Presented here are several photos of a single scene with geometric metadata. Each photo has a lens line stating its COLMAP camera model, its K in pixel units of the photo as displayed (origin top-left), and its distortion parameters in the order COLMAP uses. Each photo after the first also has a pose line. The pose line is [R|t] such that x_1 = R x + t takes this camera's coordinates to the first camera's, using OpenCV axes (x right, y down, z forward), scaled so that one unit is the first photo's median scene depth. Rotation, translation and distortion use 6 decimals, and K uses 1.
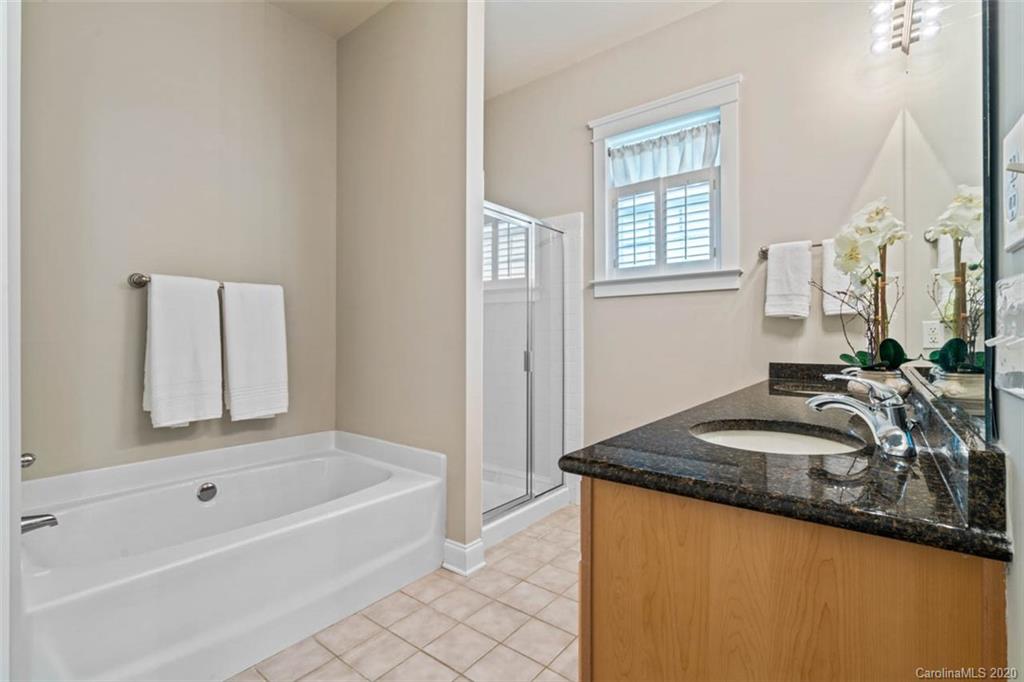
lens RADIAL K [[471.0, 0, 506.6], [0, 471.0, 338.4], [0, 0, 1]] dist [-0.013876, 0.006116]
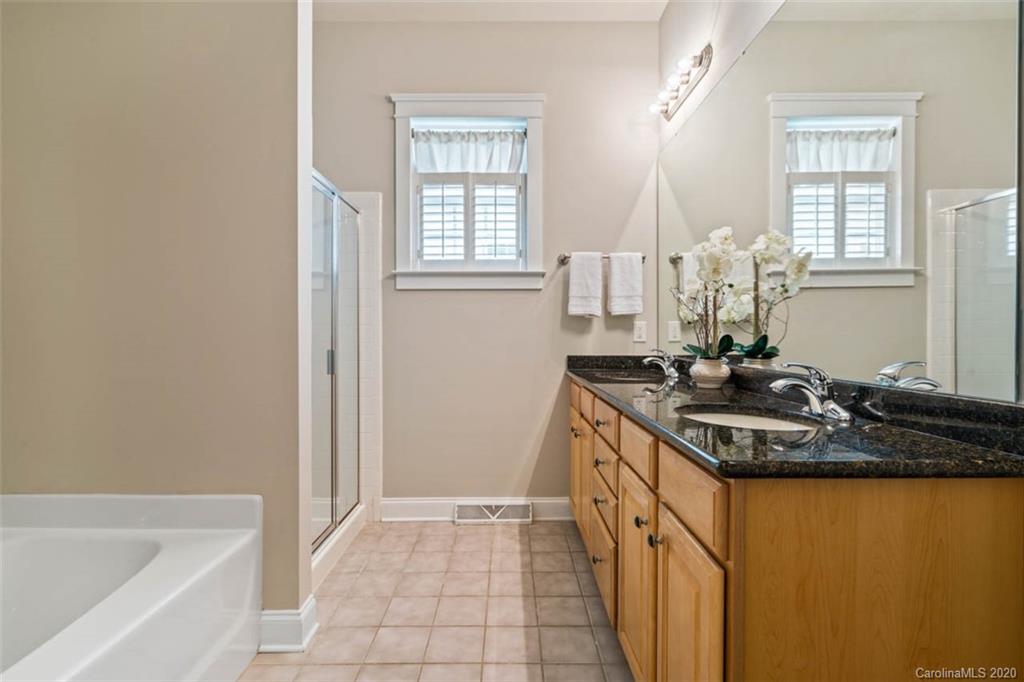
lens RADIAL K [[471.0, 0, 511.6], [0, 471.0, 340.2], [0, 0, 1]] dist [-0.013876, 0.006116]
pose [[0.779038, -0.005800, 0.626950, -0.240606], [0.000443, 0.999962, 0.008701, 0.004210], [-0.626977, -0.006501, 0.779011, 0.174998]]
